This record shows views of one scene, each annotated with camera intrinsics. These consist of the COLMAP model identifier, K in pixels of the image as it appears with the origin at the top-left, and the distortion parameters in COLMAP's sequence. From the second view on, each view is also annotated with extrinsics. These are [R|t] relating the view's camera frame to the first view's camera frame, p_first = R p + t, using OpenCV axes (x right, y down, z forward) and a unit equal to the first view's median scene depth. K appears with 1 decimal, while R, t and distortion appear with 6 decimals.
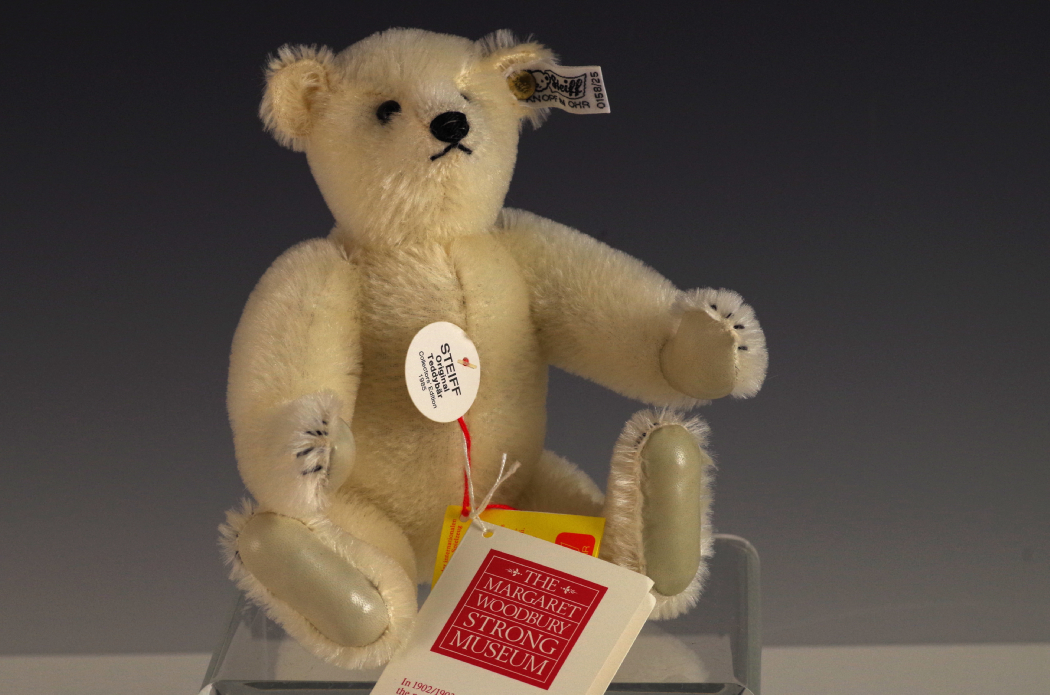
lens RADIAL K [[5408.8, 0, 525.0], [0, 5408.8, 347.5], [0, 0, 1]] dist [0.016884, 1.688775]
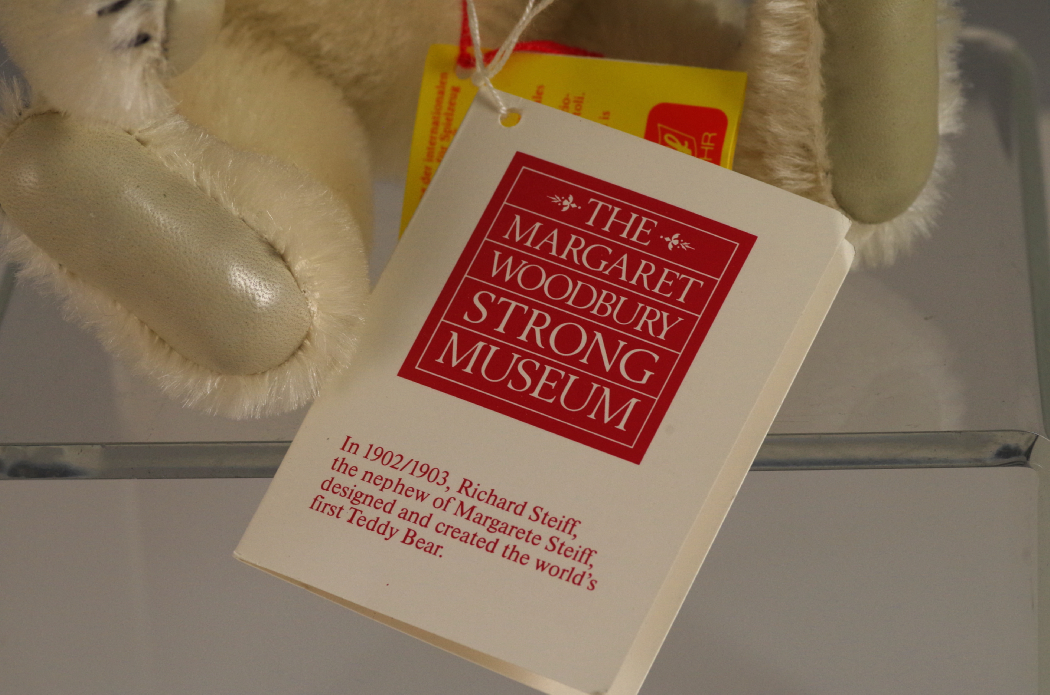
lens RADIAL K [[5408.8, 0, 525.0], [0, 5408.8, 347.5], [0, 0, 1]] dist [0.016884, 1.688775]
pose [[0.999435, -0.026403, -0.020786, 0.004278], [0.029903, 0.980993, 0.191727, -0.040099], [0.015329, -0.192241, 0.981228, 0.518461]]
